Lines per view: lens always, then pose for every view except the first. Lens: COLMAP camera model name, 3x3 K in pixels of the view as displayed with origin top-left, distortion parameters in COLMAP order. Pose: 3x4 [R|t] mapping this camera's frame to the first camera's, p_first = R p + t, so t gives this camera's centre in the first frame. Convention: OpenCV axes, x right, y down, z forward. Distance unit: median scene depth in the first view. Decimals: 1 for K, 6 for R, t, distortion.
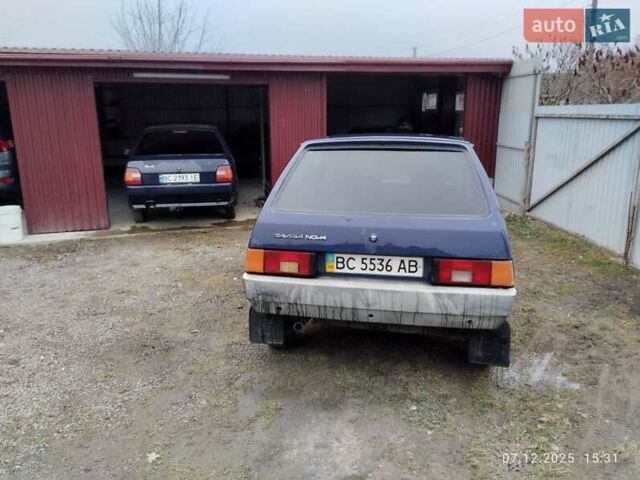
lens RADIAL K [[475.6, 0, 320.0], [0, 475.6, 240.0], [0, 0, 1]] dist [-0.001903, -0.007230]
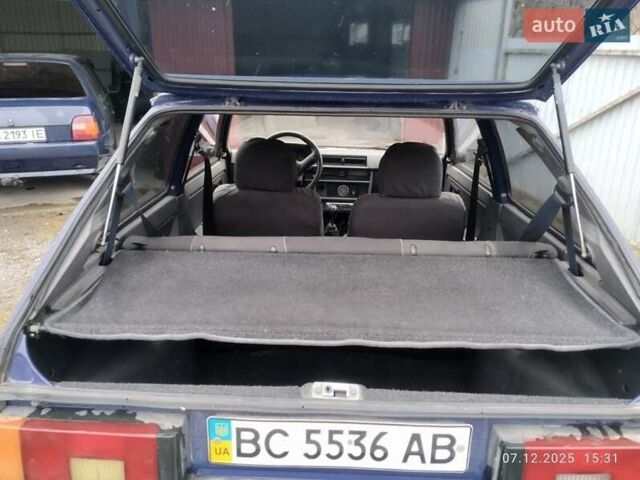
lens RADIAL K [[475.6, 0, 320.0], [0, 475.6, 240.0], [0, 0, 1]] dist [-0.001903, -0.007230]
pose [[0.985826, -0.037842, 0.163449, 0.043310], [0.017472, 0.992089, 0.124312, -0.149655], [-0.166861, -0.119694, 0.978688, 0.645504]]
